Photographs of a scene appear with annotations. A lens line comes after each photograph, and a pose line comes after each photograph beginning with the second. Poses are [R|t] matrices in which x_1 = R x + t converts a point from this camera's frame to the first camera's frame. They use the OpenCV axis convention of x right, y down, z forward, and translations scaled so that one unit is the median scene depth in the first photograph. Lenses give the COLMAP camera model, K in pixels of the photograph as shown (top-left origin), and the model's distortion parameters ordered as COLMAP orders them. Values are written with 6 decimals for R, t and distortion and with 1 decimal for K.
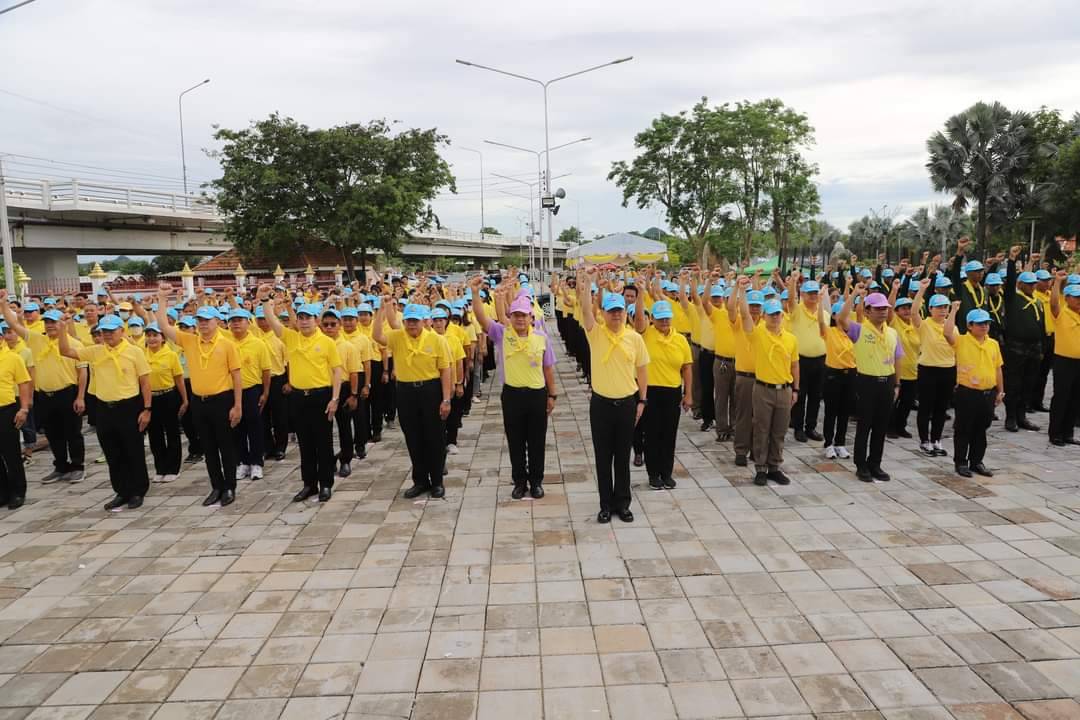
lens RADIAL K [[1049.2, 0, 540.0], [0, 1049.2, 360.0], [0, 0, 1]] dist [-0.163423, 0.002495]
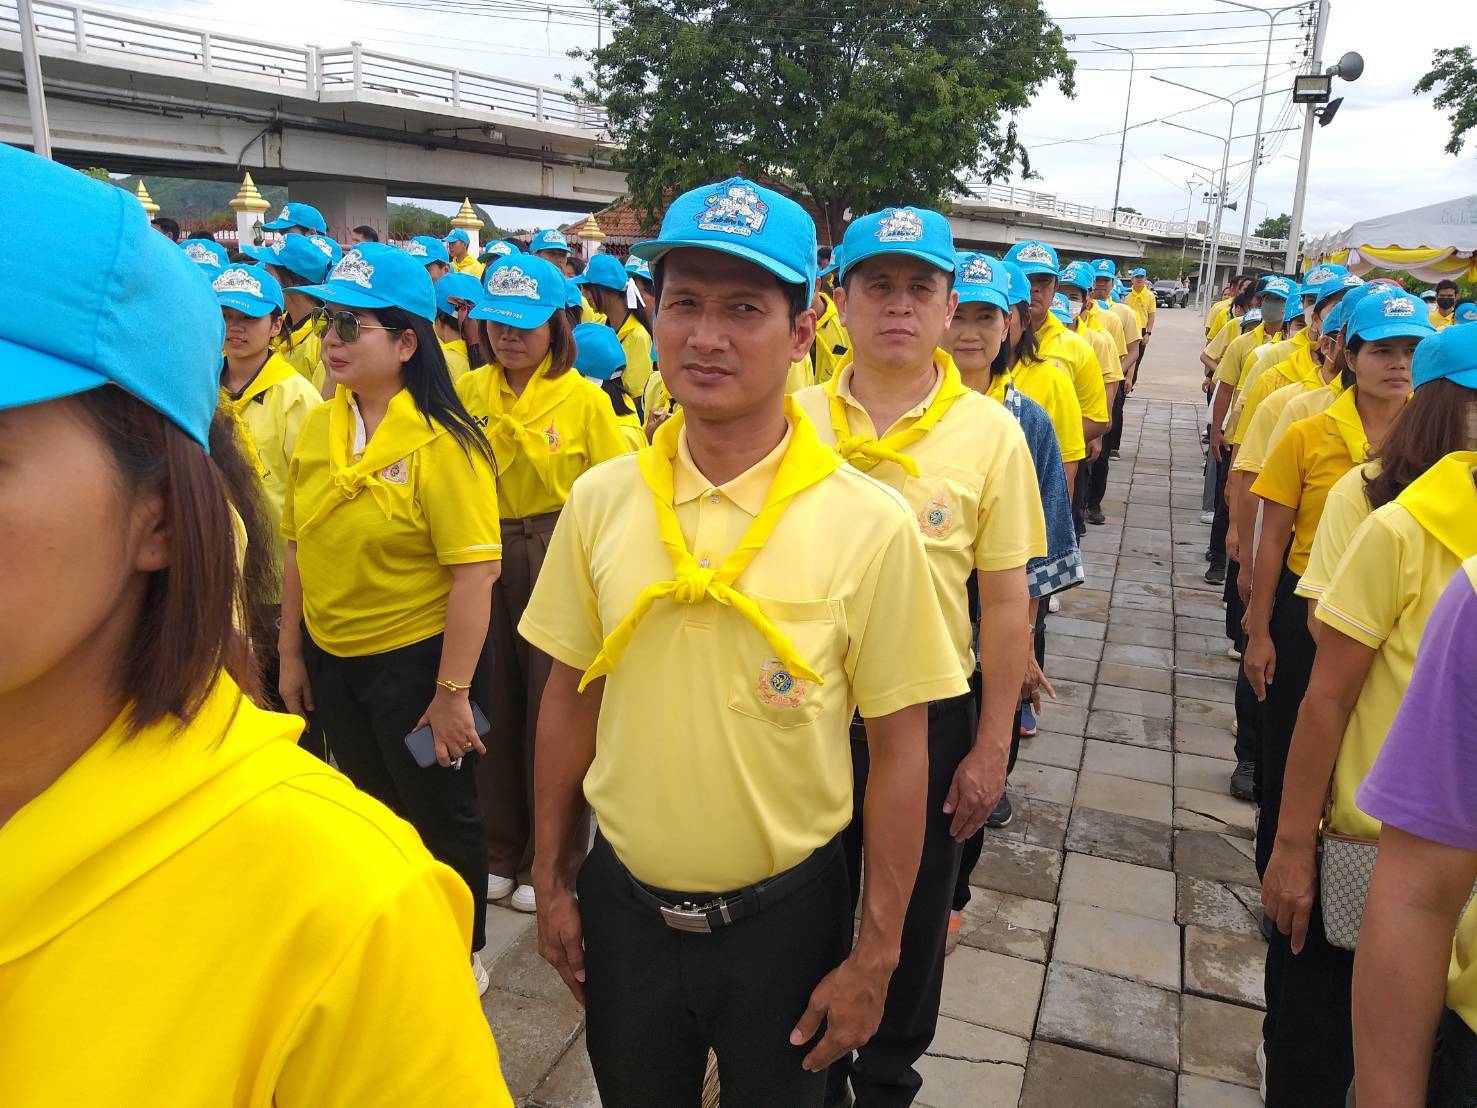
lens RADIAL K [[1050.9, 0, 772.3], [0, 1050.9, 553.7], [0, 0, 1]] dist [-0.000045, -0.002240]
pose [[0.936634, 0.149974, -0.316583, -0.026556], [-0.098627, 0.980062, 0.172485, -0.026842], [0.336139, -0.130332, 0.932751, 0.489114]]
